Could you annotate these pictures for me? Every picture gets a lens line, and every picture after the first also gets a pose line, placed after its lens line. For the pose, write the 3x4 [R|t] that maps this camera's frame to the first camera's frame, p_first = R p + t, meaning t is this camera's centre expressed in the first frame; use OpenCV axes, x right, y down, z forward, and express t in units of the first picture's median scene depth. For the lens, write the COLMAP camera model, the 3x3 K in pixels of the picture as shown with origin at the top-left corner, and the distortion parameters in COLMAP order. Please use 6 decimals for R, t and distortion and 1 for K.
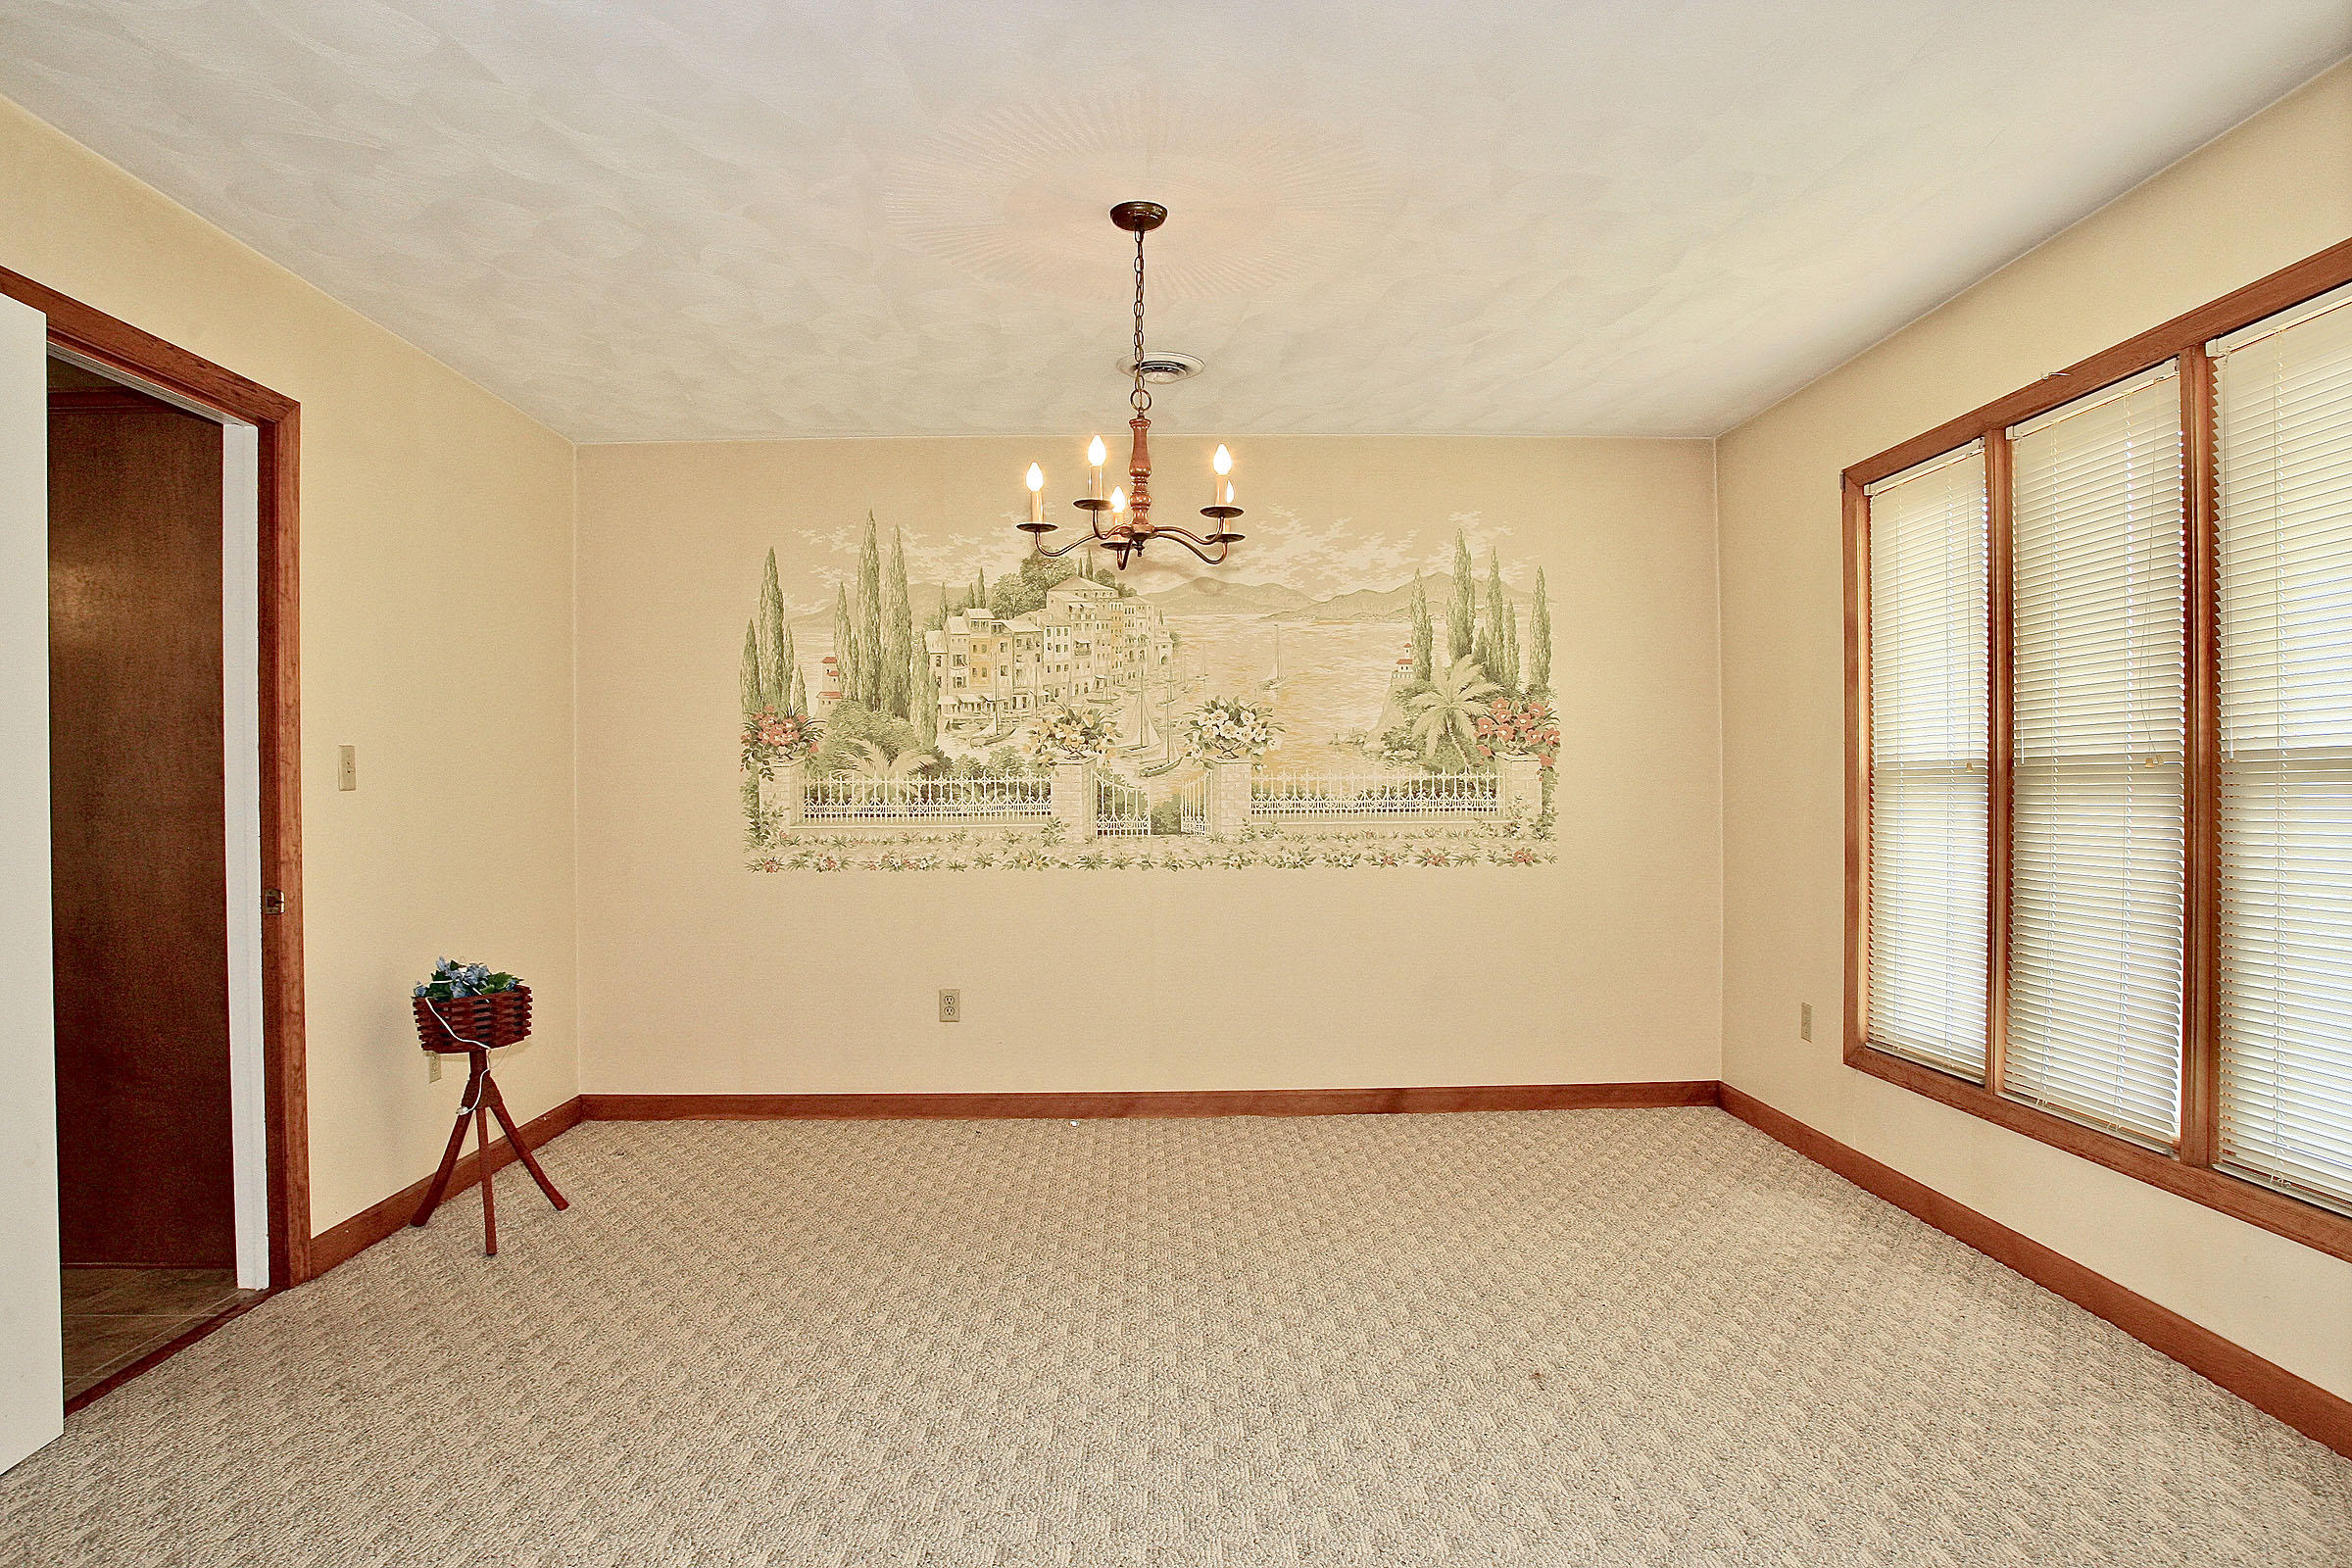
lens RADIAL K [[1399.5, 0, 1163.4], [0, 1399.5, 802.6], [0, 0, 1]] dist [-0.084386, 0.045078]
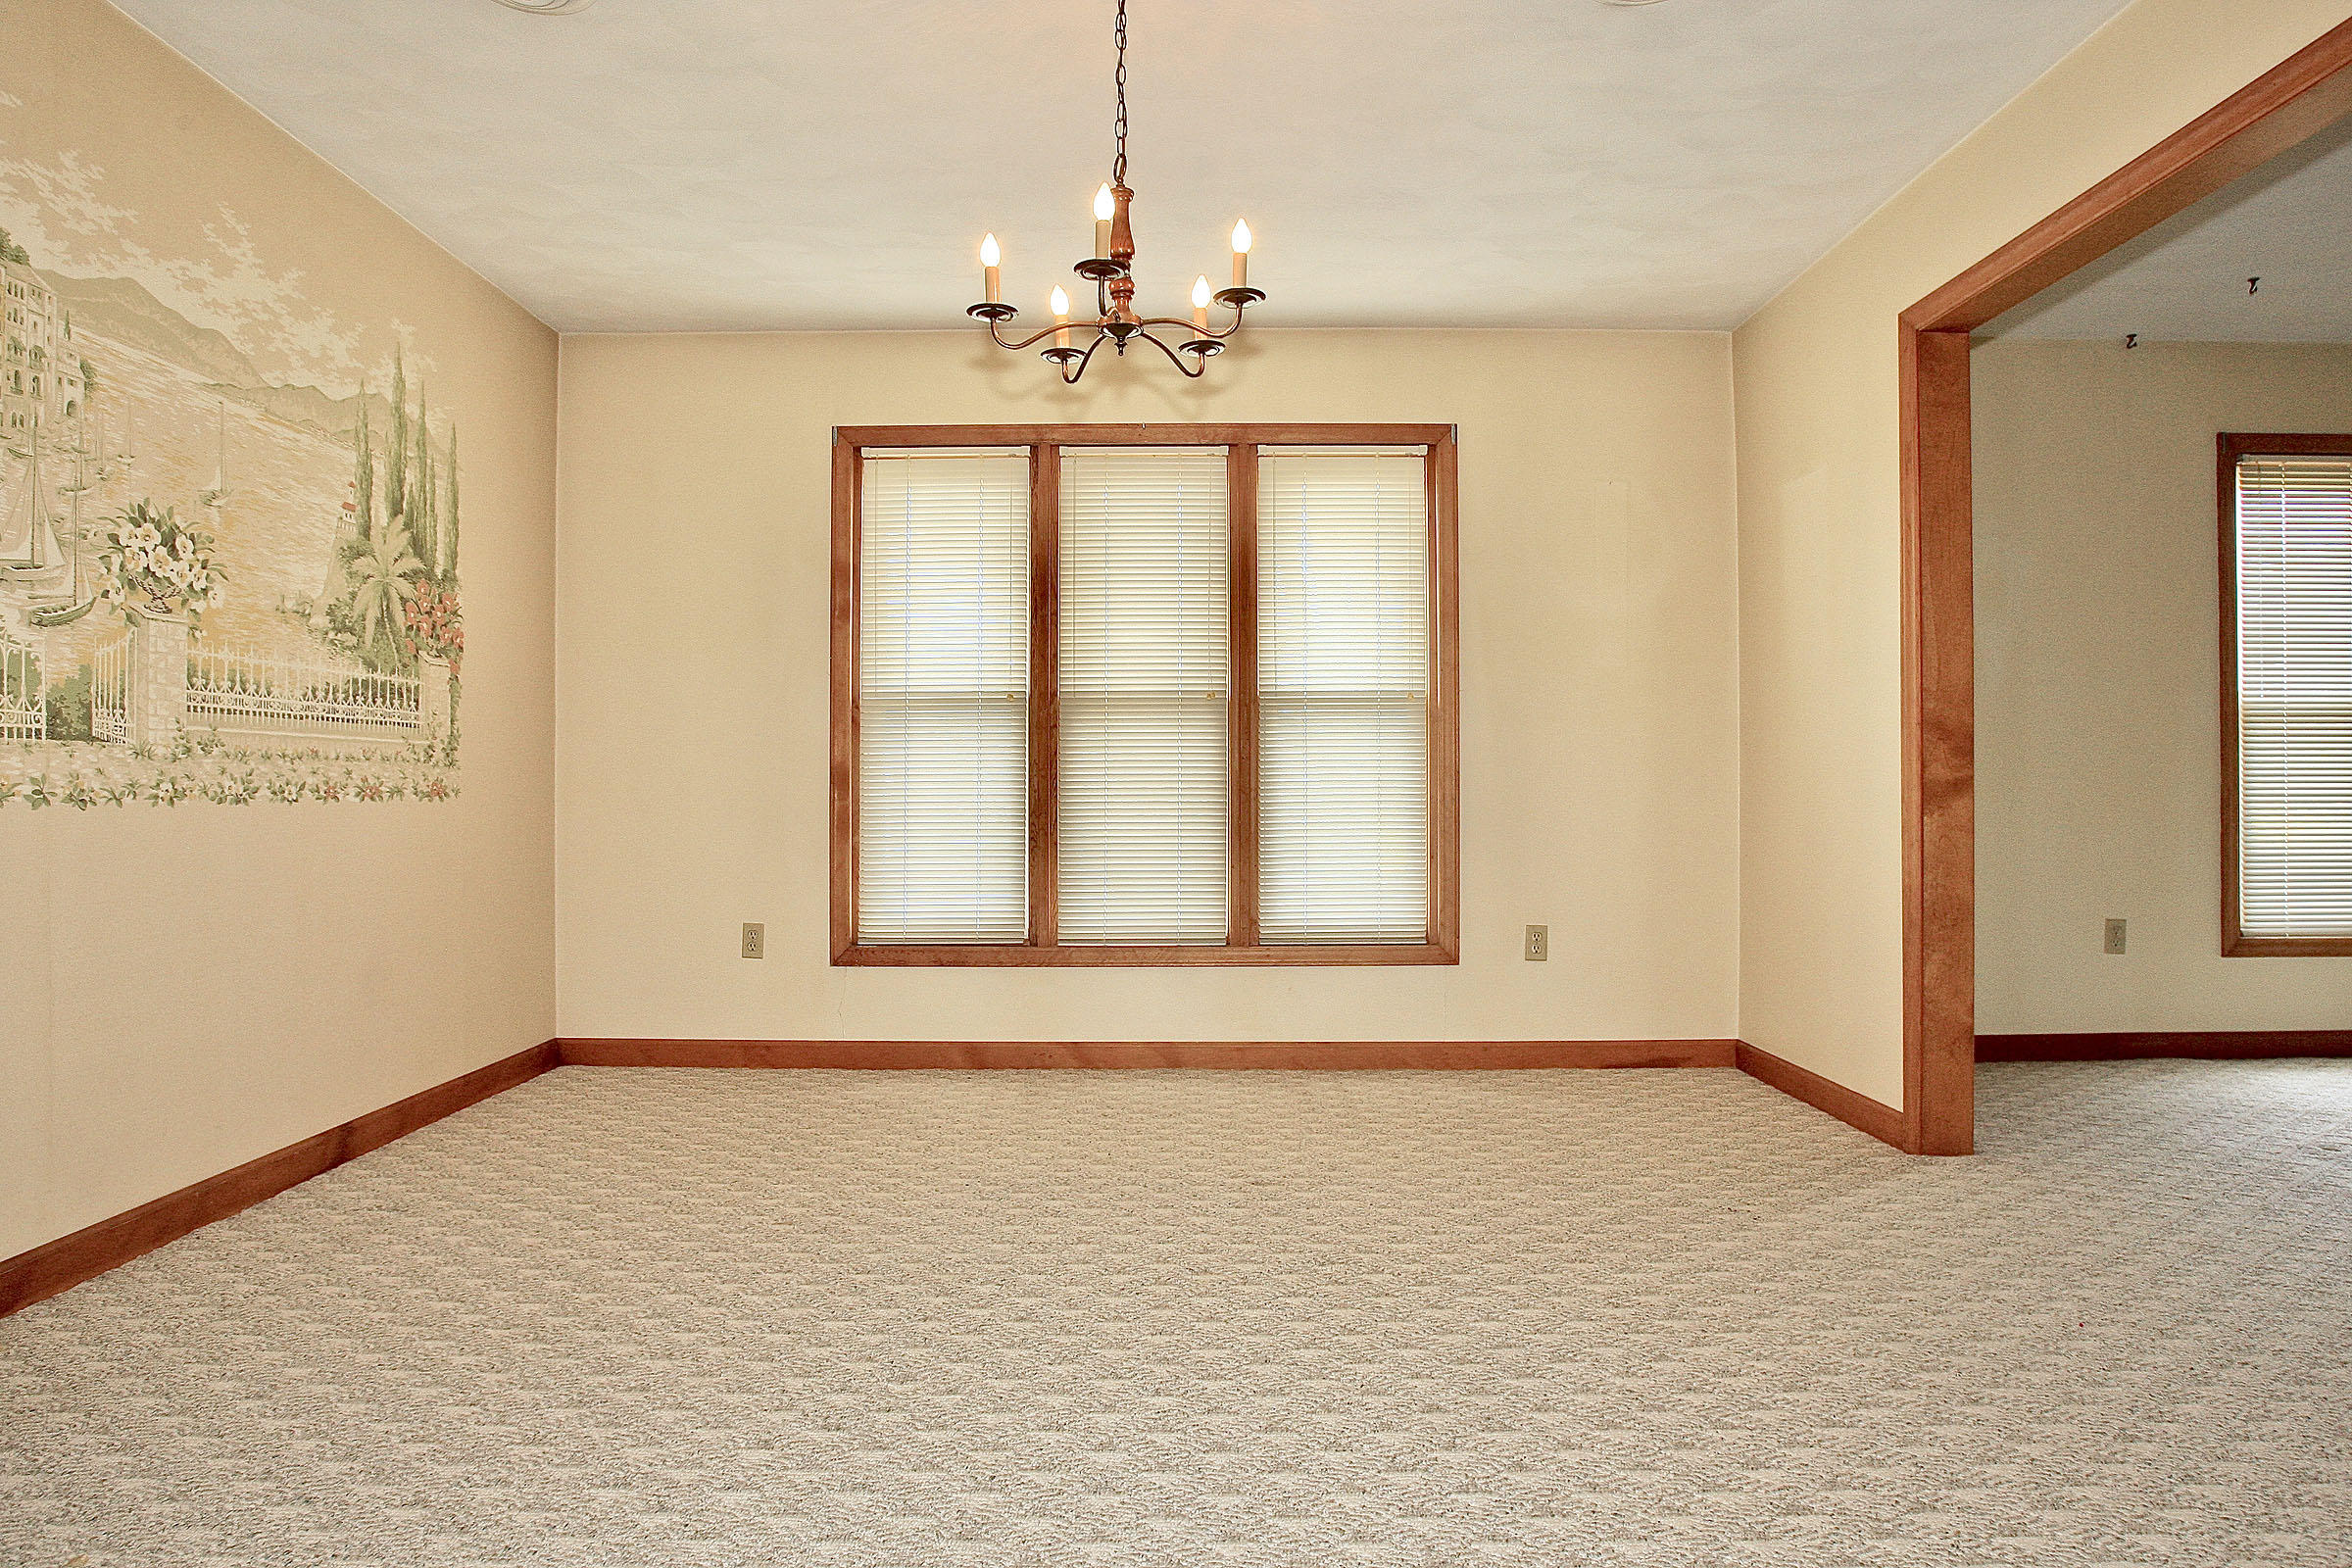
lens RADIAL K [[1399.5, 0, 1163.4], [0, 1399.5, 802.6], [0, 0, 1]] dist [-0.084386, 0.045078]
pose [[0.018691, -0.000981, 0.999825, -0.497755], [0.011170, 0.999937, 0.000773, 0.050492], [-0.999763, 0.011153, 0.018701, 0.581342]]
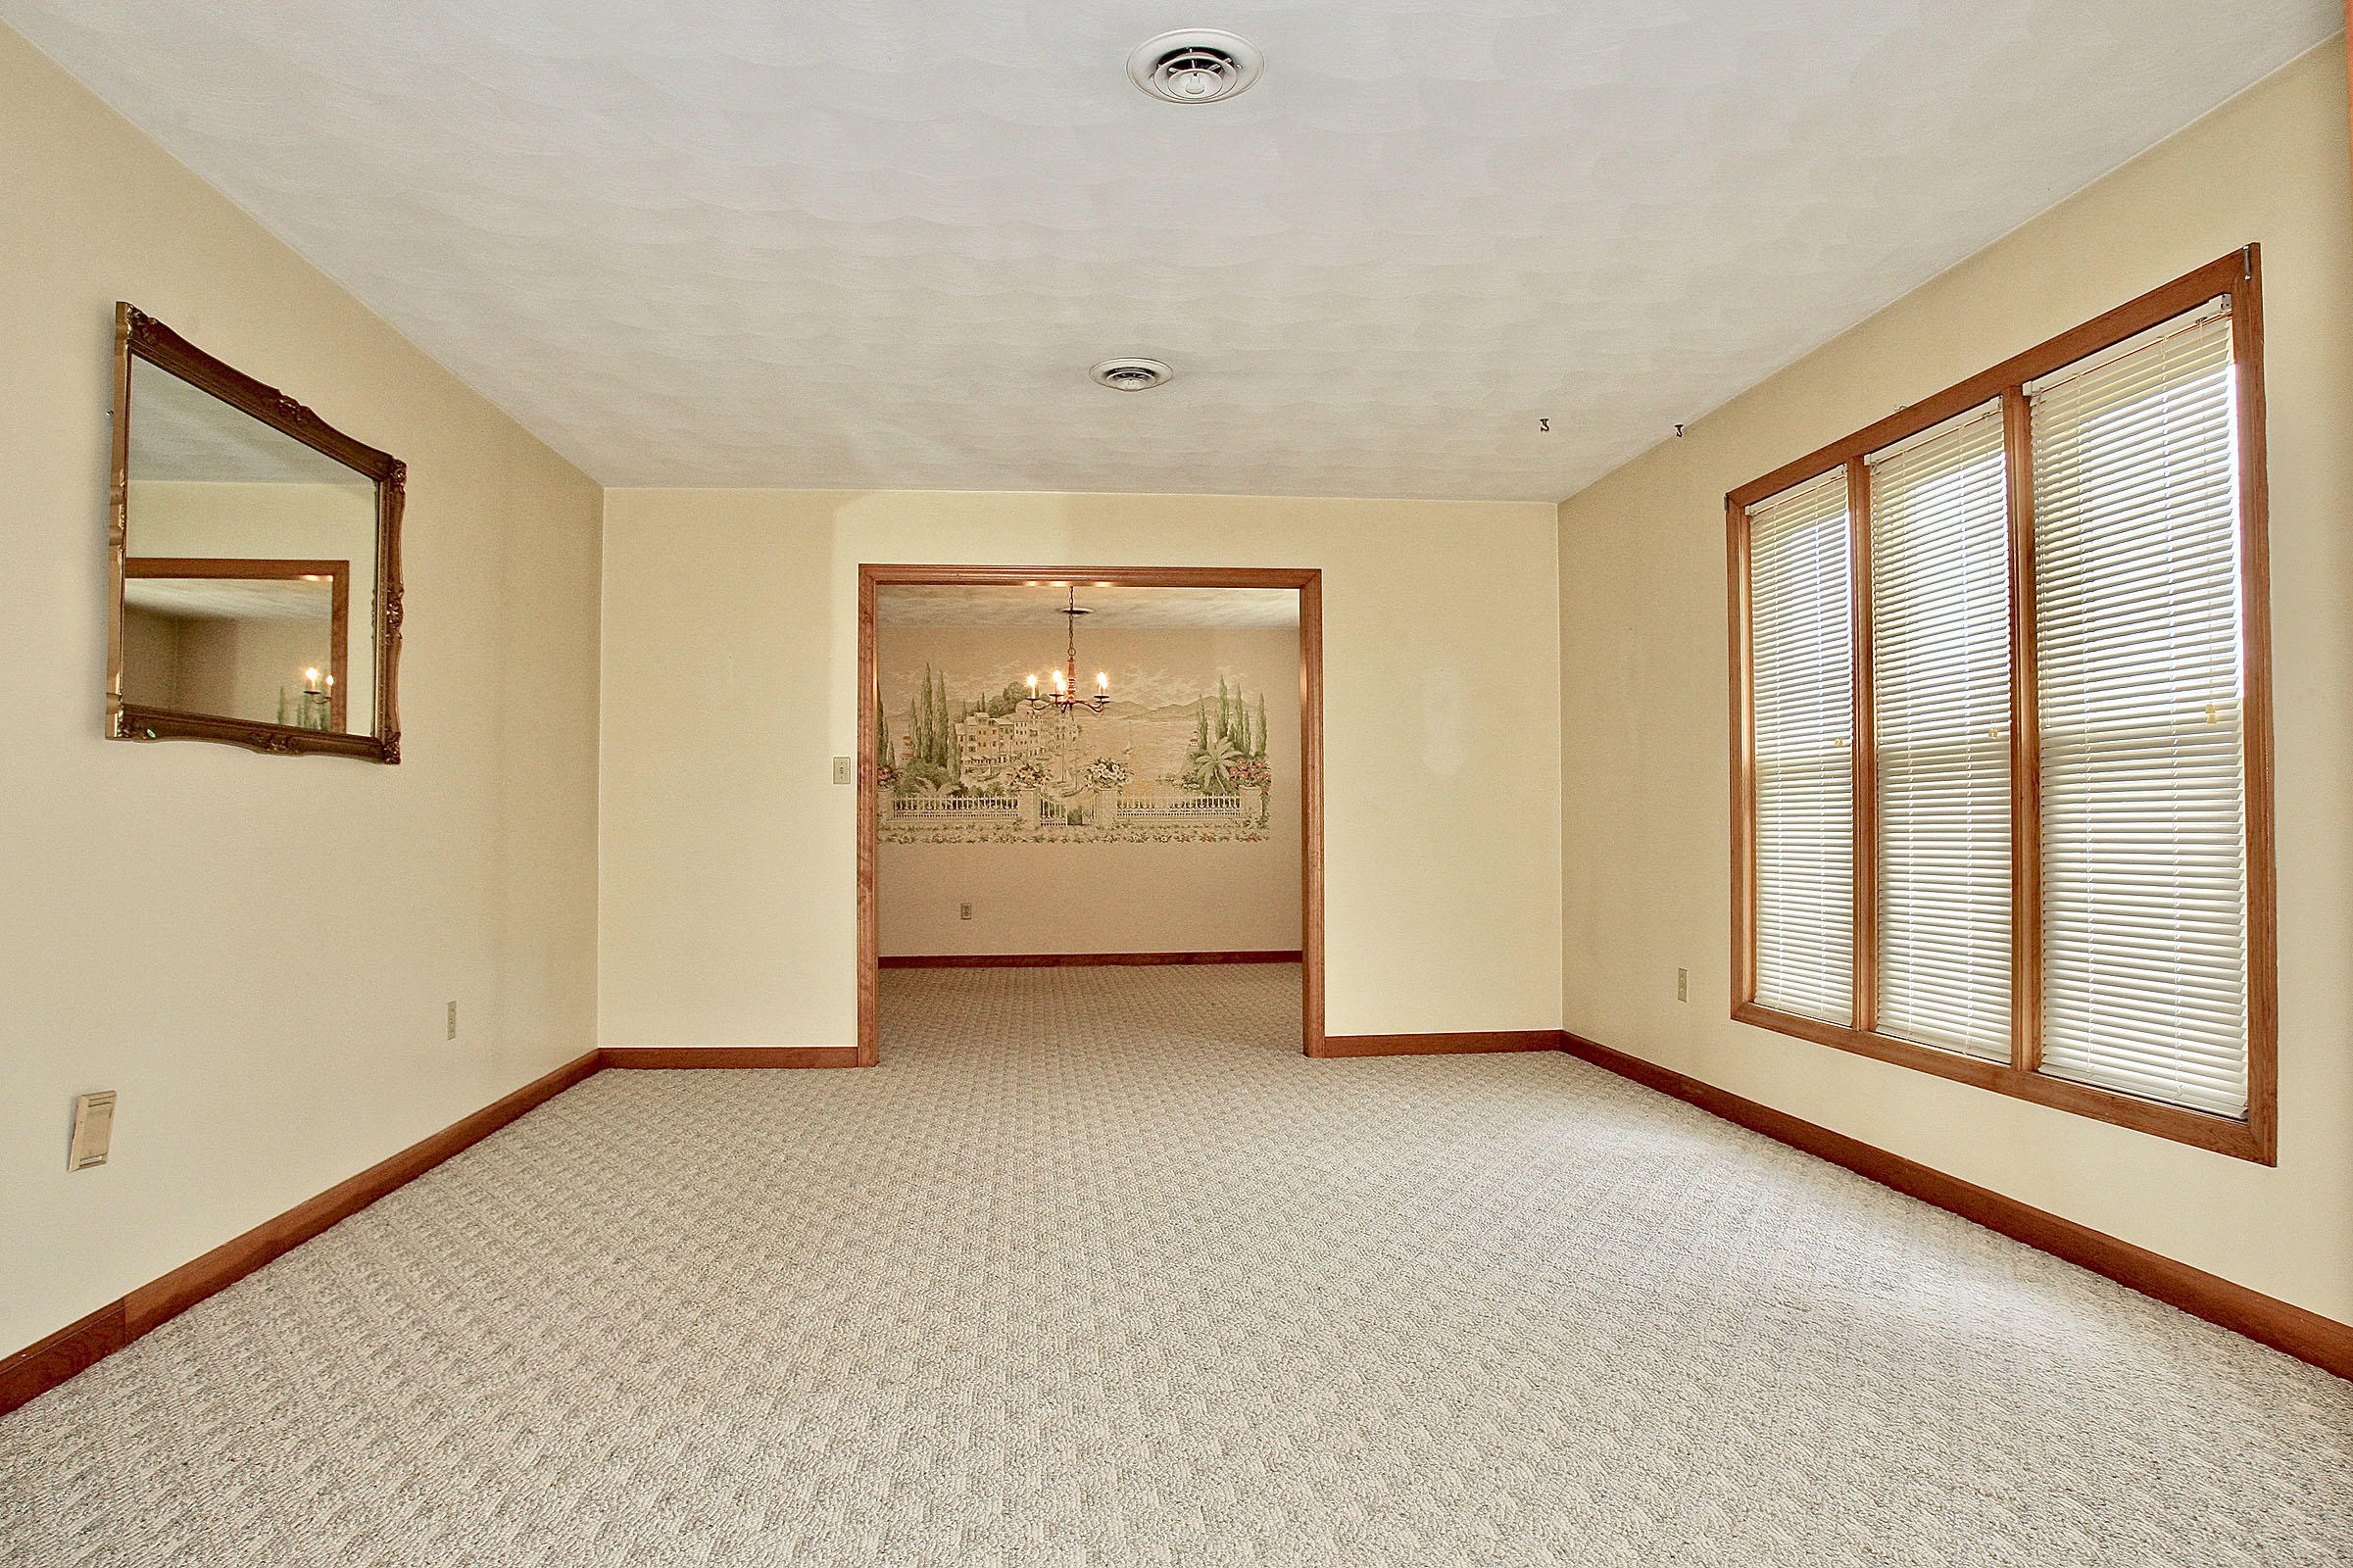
lens RADIAL K [[1372.9, 0, 1176.5], [0, 1372.9, 784.0], [0, 0, 1]] dist [-0.084532, 0.041610]
pose [[0.999474, 0.003113, 0.032281, 0.084037], [-0.003202, 0.999991, 0.002689, -0.042858], [-0.032273, -0.002791, 0.999475, -0.978457]]
